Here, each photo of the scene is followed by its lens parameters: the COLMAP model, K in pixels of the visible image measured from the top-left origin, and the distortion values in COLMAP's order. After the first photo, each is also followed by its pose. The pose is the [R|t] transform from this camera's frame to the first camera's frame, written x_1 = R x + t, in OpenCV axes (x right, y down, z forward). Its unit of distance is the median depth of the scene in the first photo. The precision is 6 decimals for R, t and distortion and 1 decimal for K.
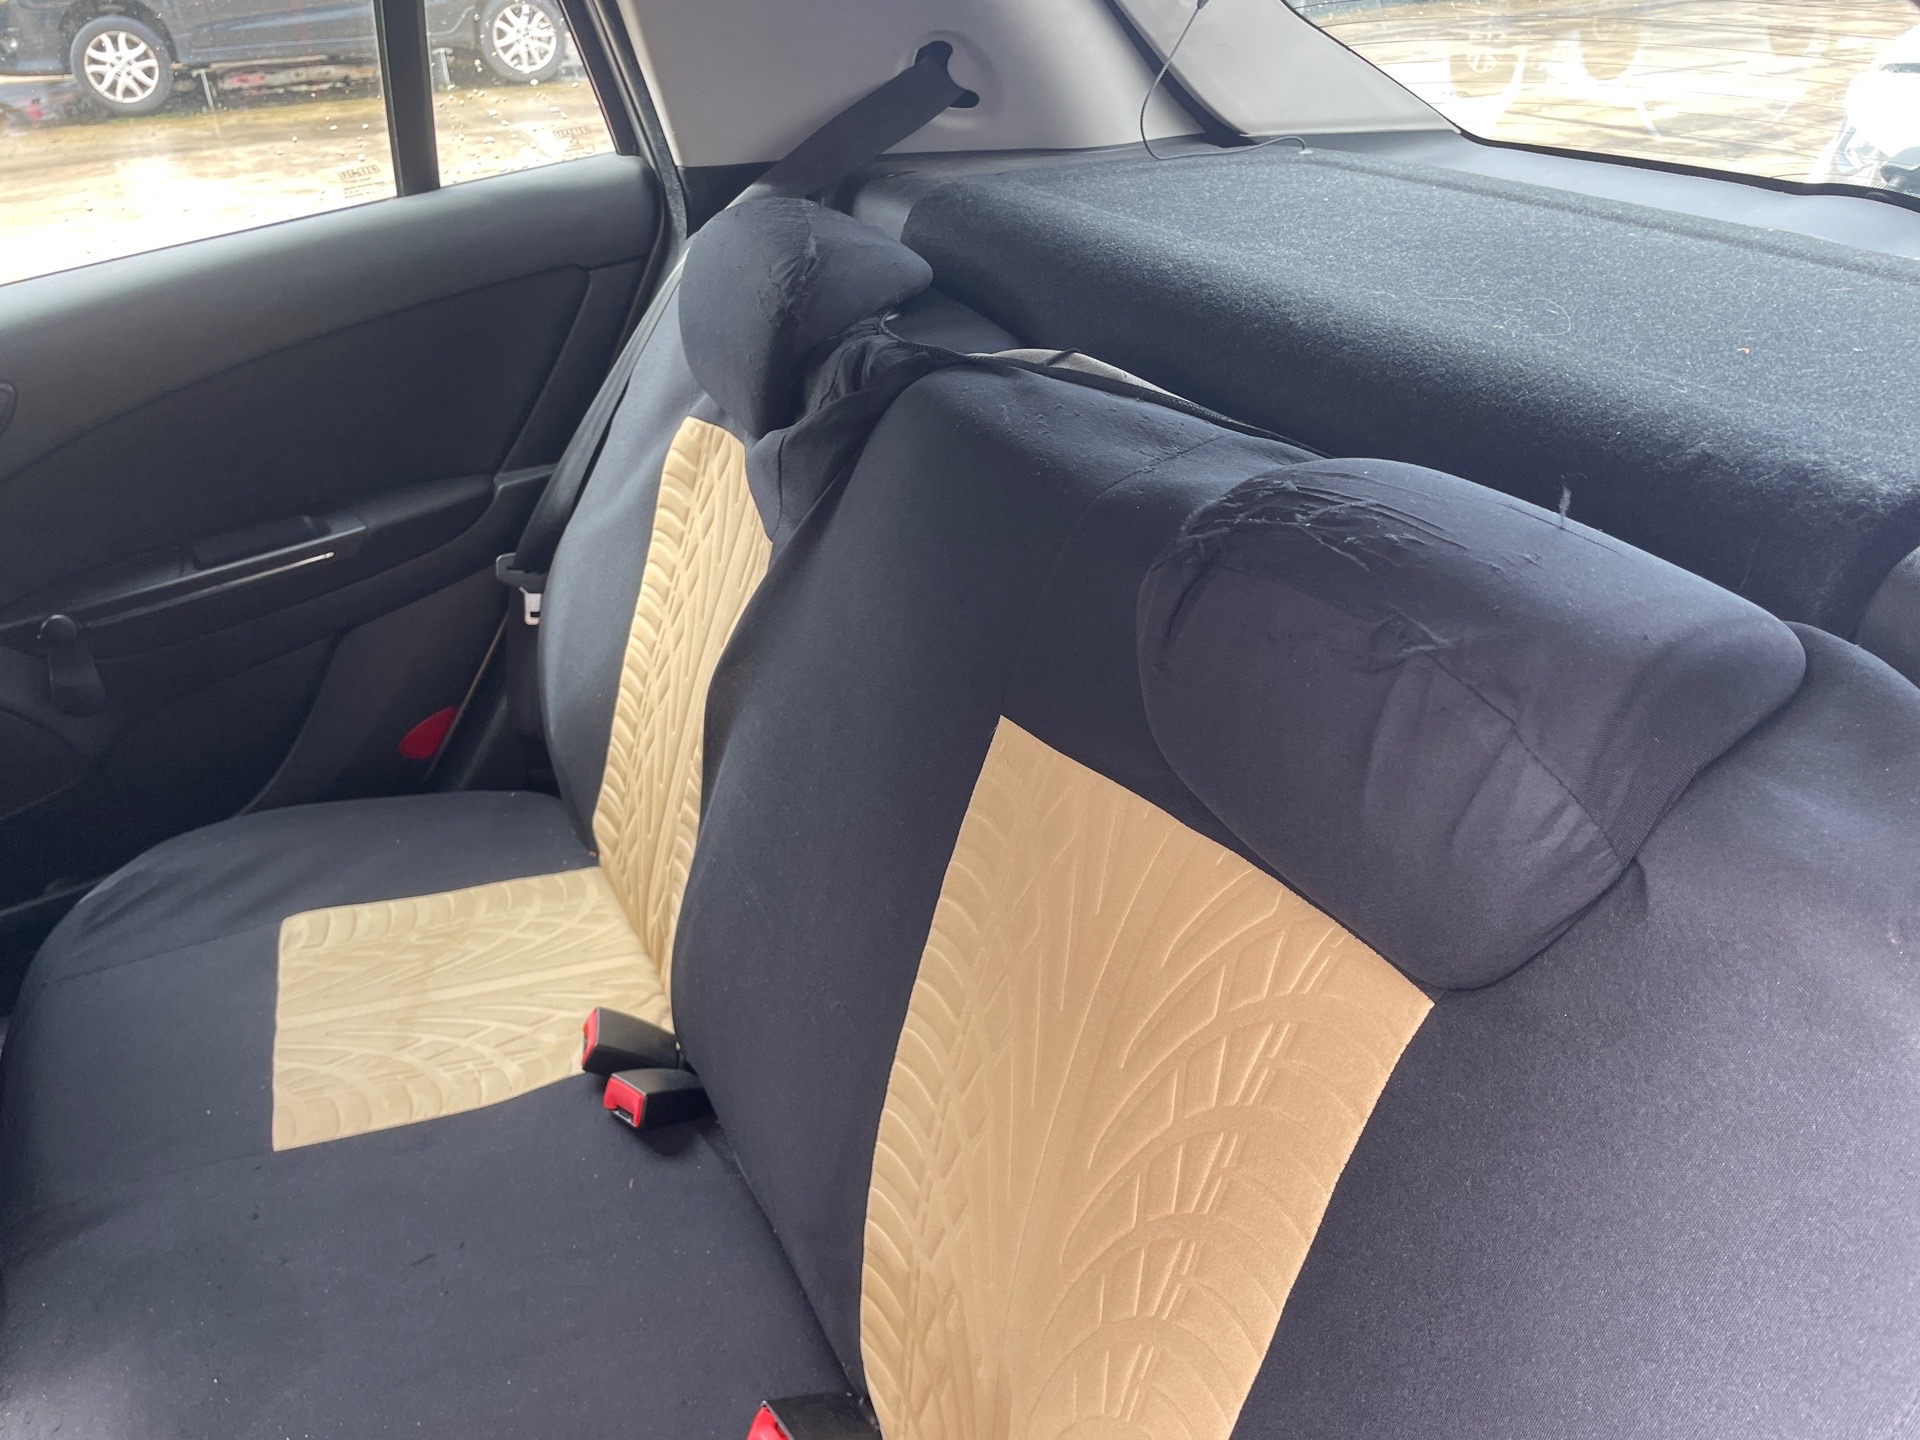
lens RADIAL K [[1445.6, 0, 952.4], [0, 1445.6, 725.0], [0, 0, 1]] dist [0.087515, -0.115611]
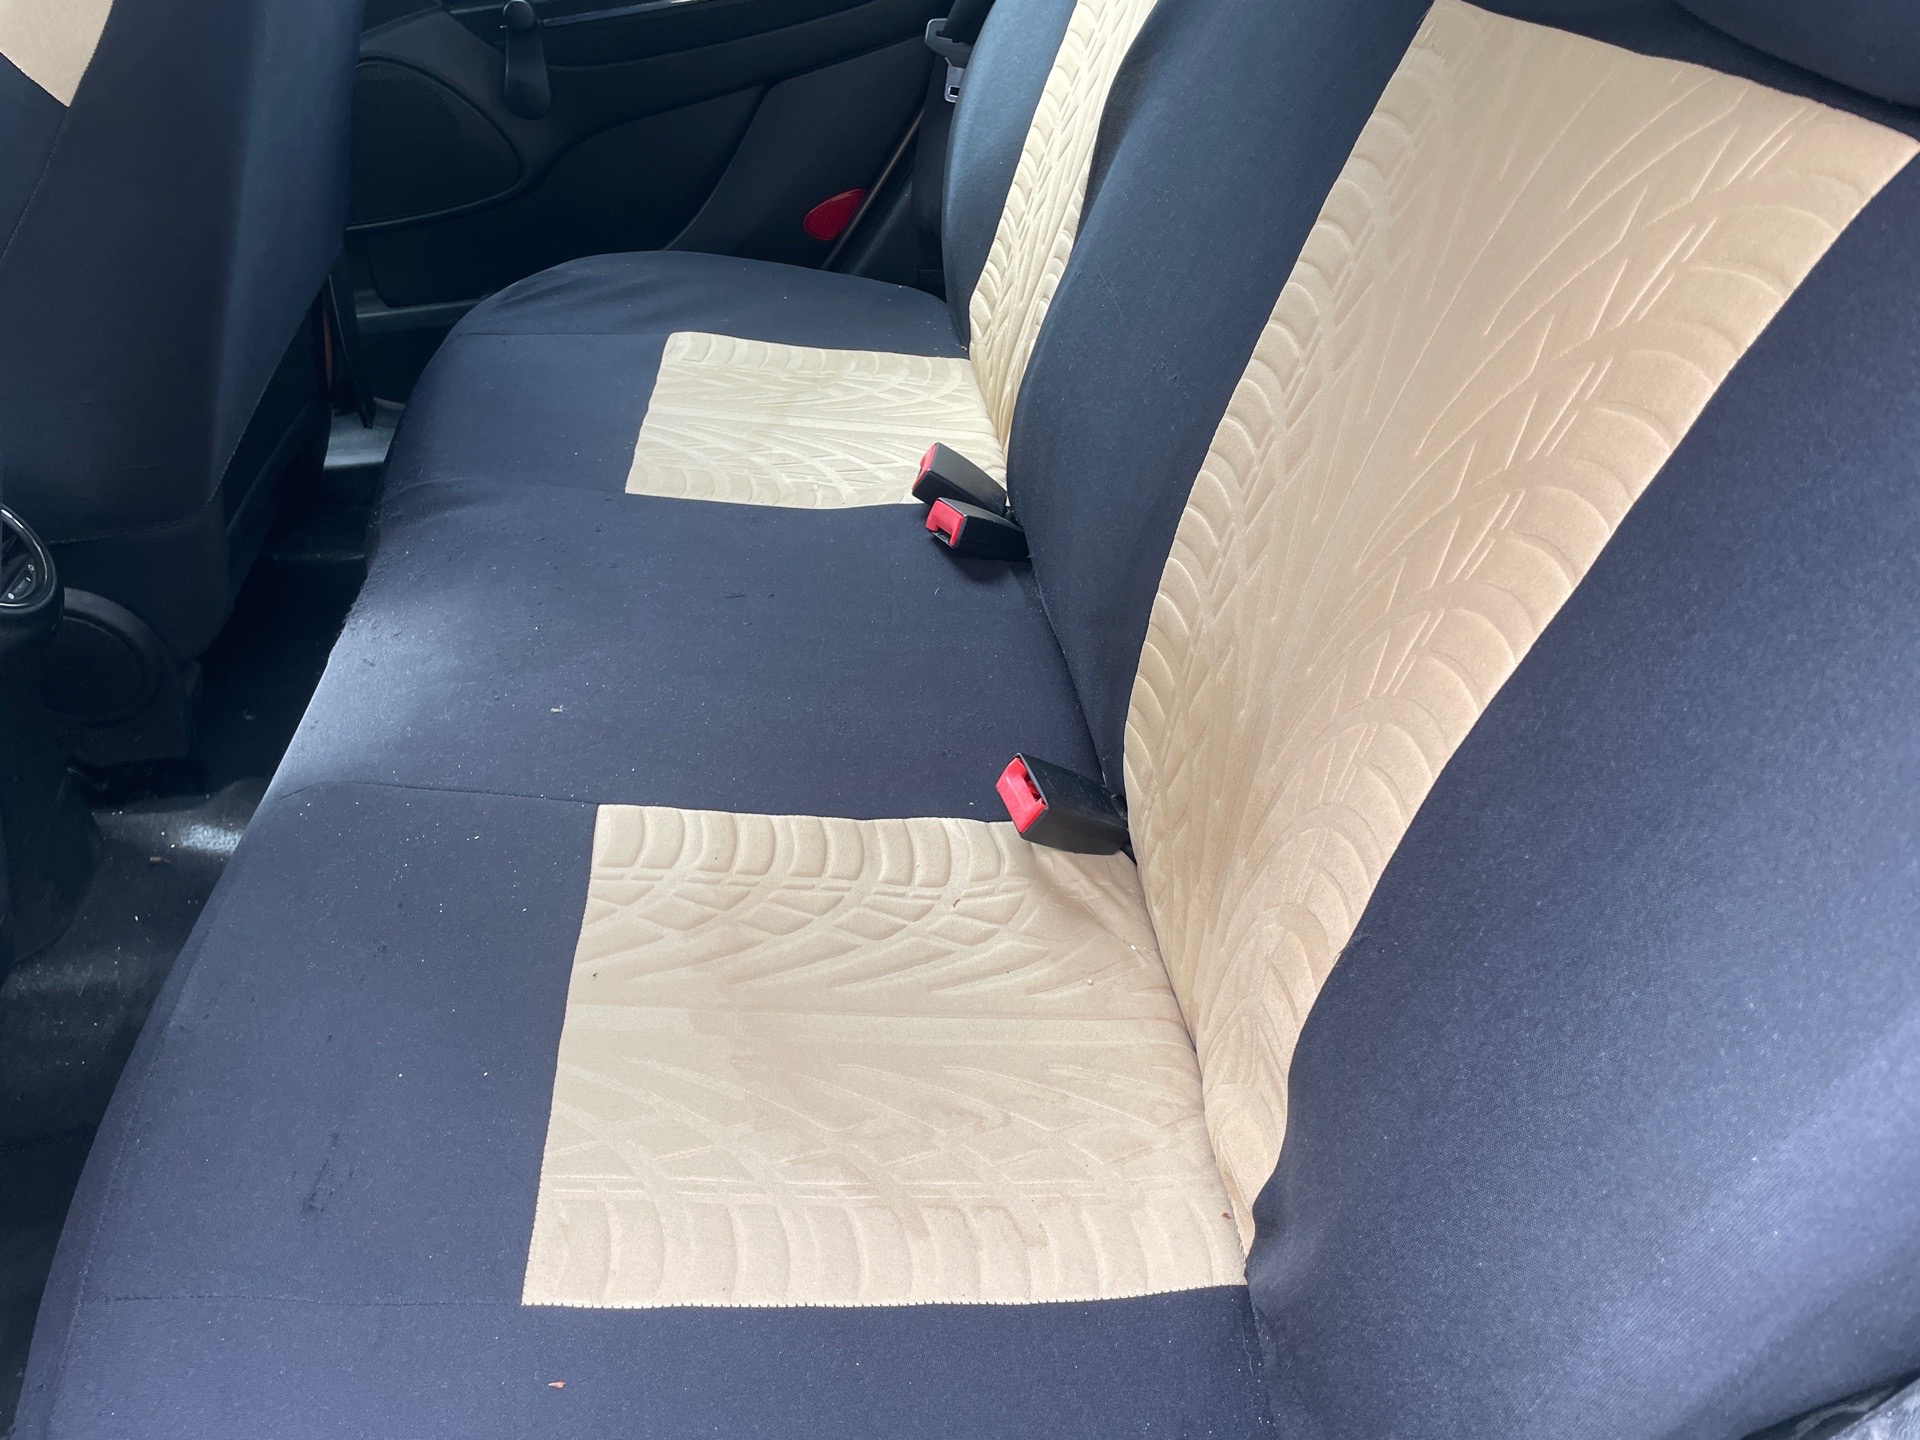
lens RADIAL K [[1445.6, 0, 971.9], [0, 1445.6, 717.9], [0, 0, 1]] dist [0.087515, -0.115611]
pose [[0.948727, 0.223349, -0.223680, 0.039519], [-0.187208, 0.967193, 0.171728, 0.195502], [0.254697, -0.121049, 0.959415, 0.036519]]
